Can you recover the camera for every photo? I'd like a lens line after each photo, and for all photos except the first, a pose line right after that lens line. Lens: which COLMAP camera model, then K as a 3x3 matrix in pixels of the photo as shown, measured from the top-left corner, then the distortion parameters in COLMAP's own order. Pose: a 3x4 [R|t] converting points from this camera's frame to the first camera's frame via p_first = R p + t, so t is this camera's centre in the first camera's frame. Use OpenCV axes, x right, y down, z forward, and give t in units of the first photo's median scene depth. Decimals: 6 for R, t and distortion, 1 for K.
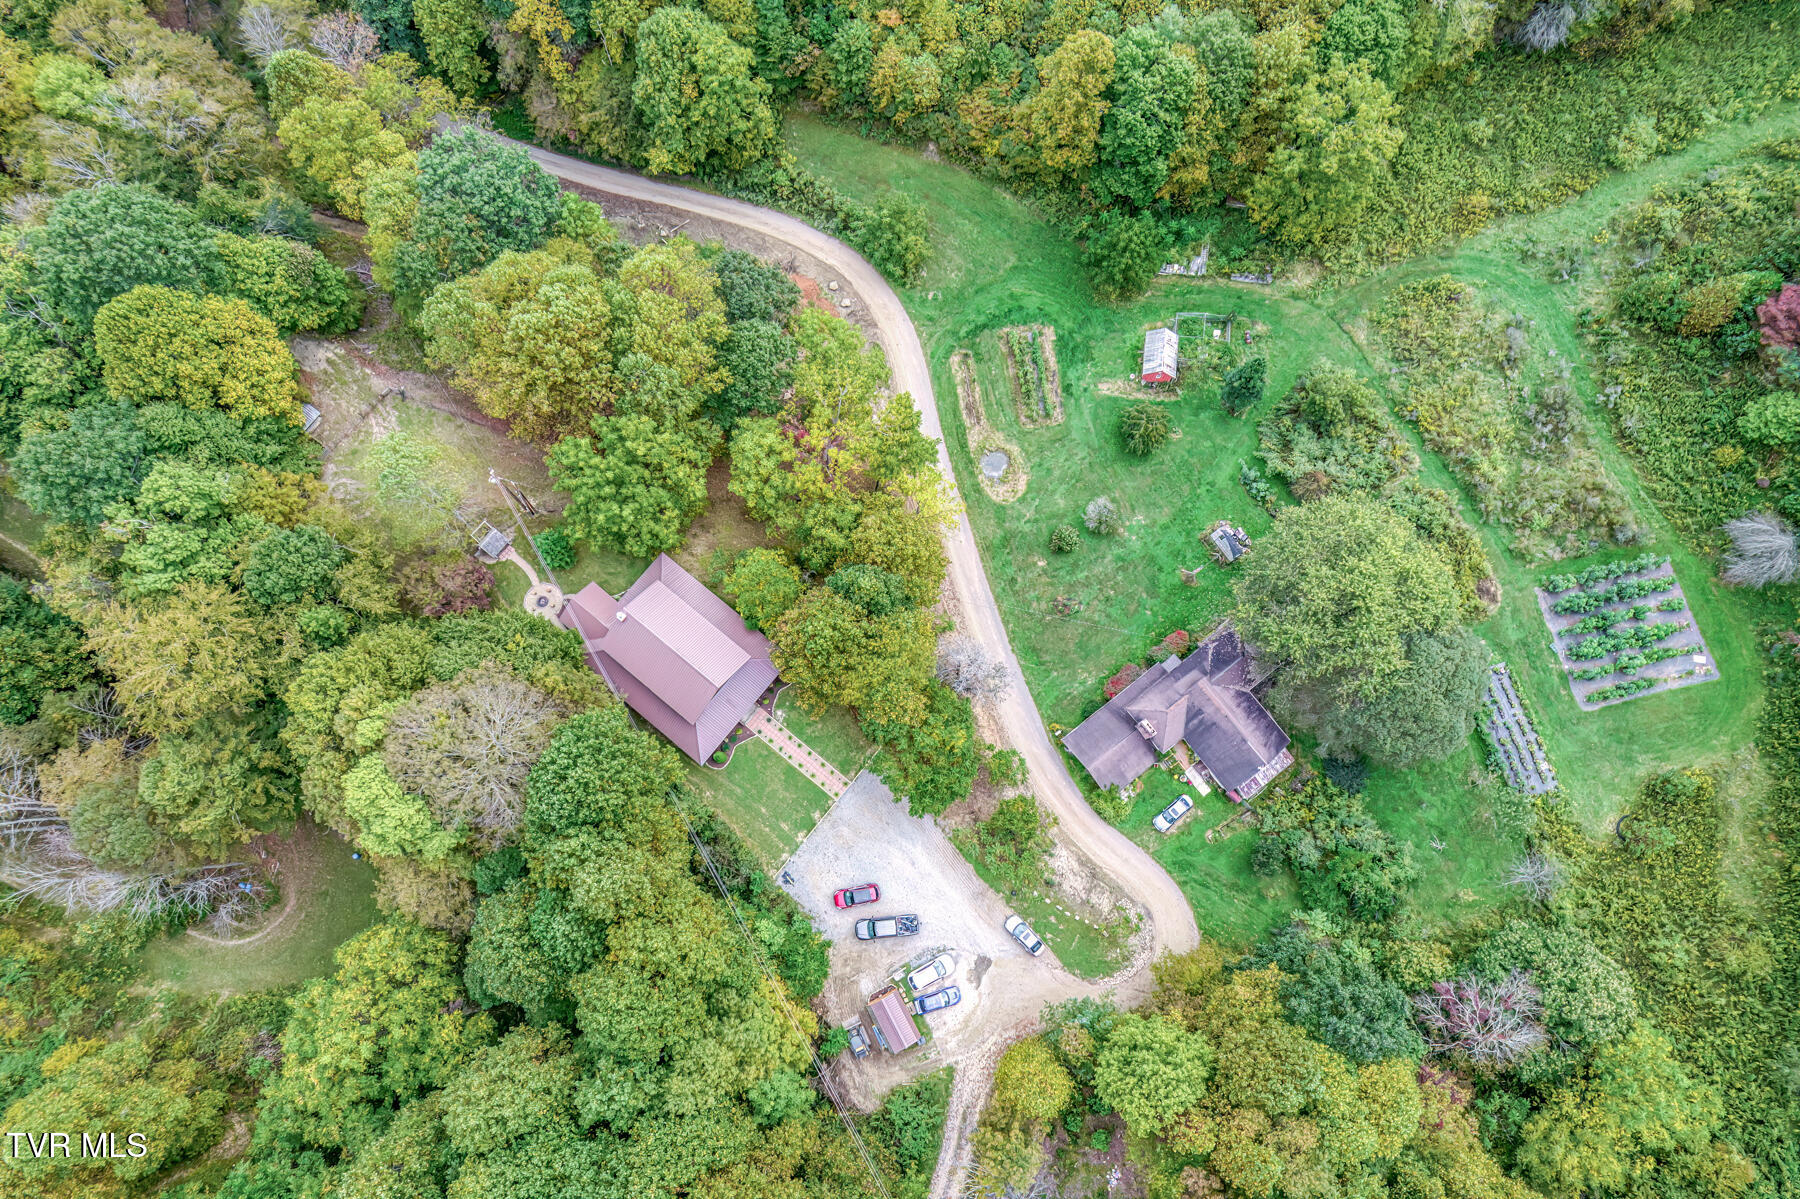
lens RADIAL K [[1151.6, 0, 902.7], [0, 1151.6, 600.9], [0, 0, 1]] dist [-0.076693, 0.067311]
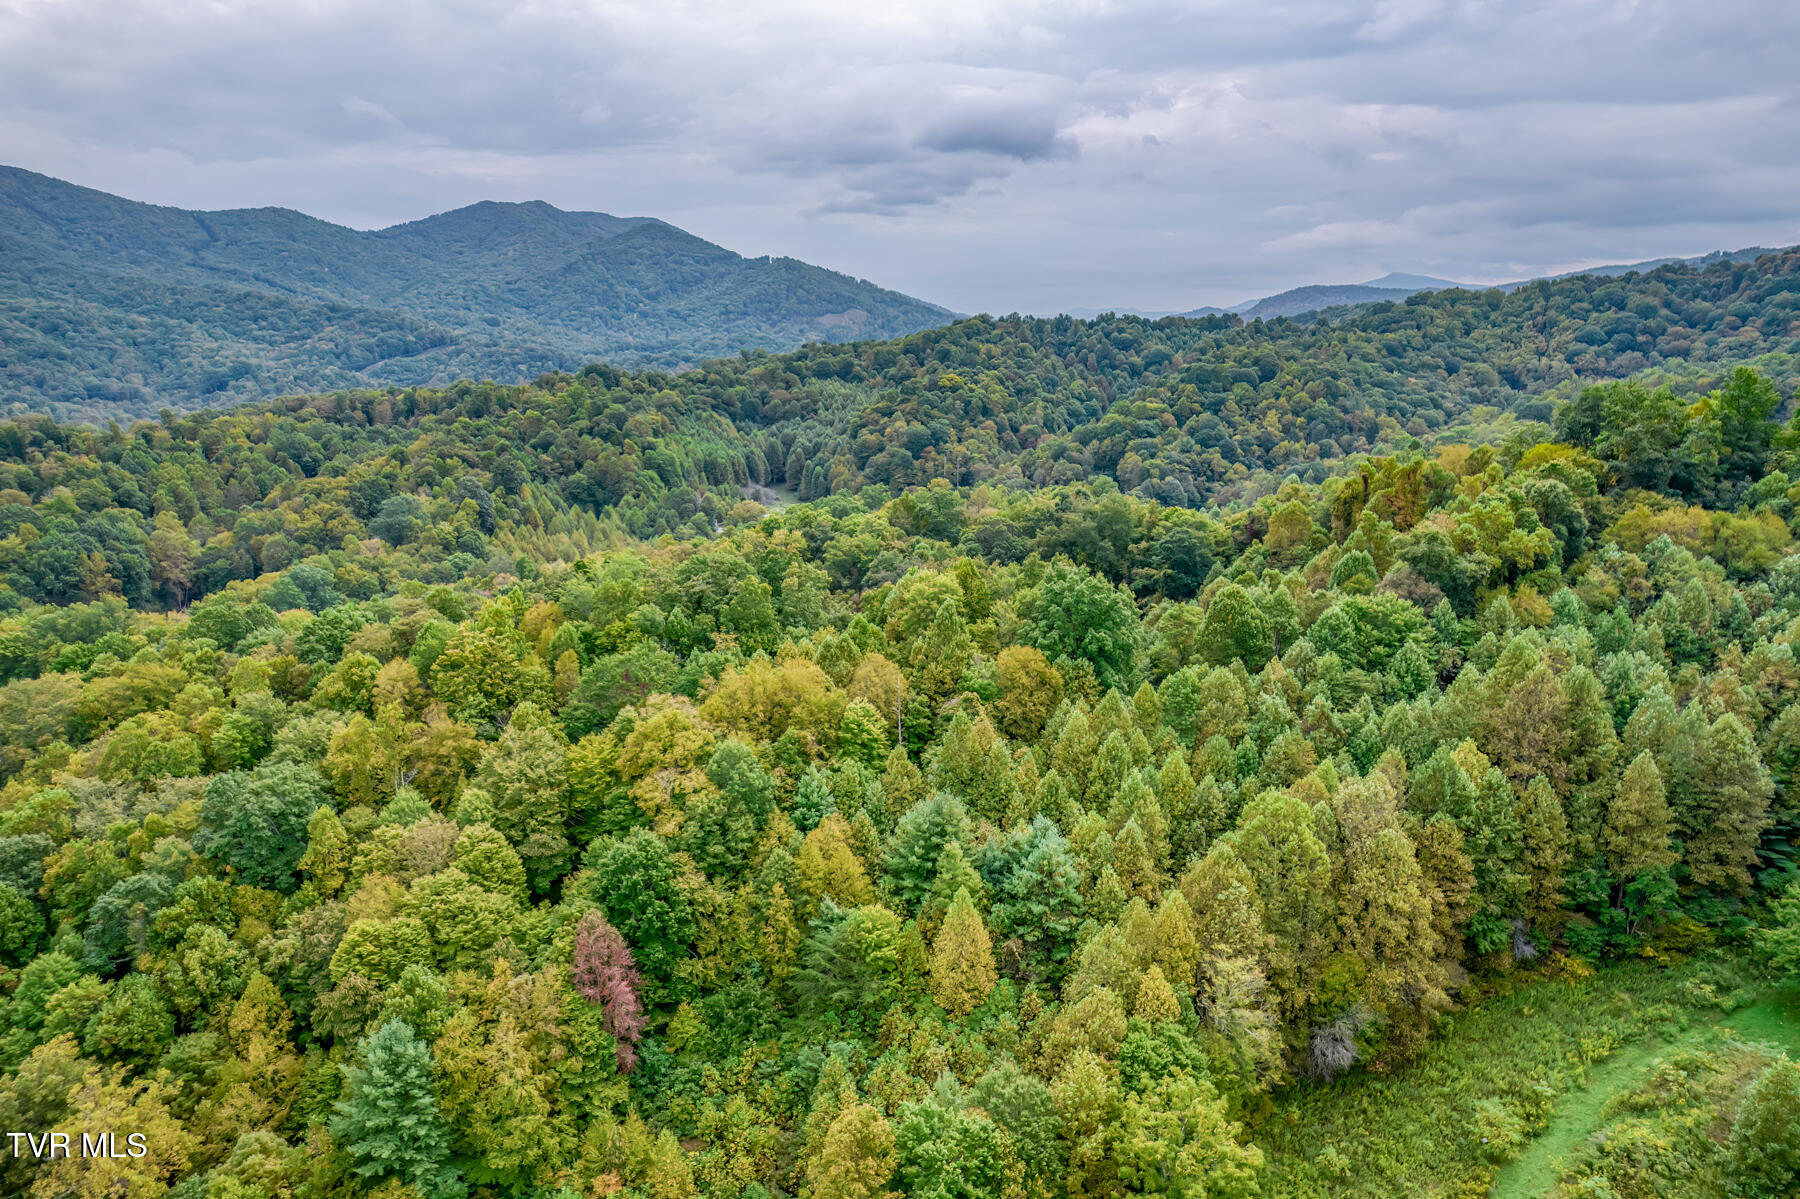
lens RADIAL K [[1151.6, 0, 908.7], [0, 1151.6, 607.3], [0, 0, 1]] dist [-0.076693, 0.067311]
pose [[0.962568, -0.060510, 0.264201, 0.007085], [0.264810, 0.417779, -0.869101, 0.066995], [-0.057788, 0.906532, 0.418164, 0.320518]]
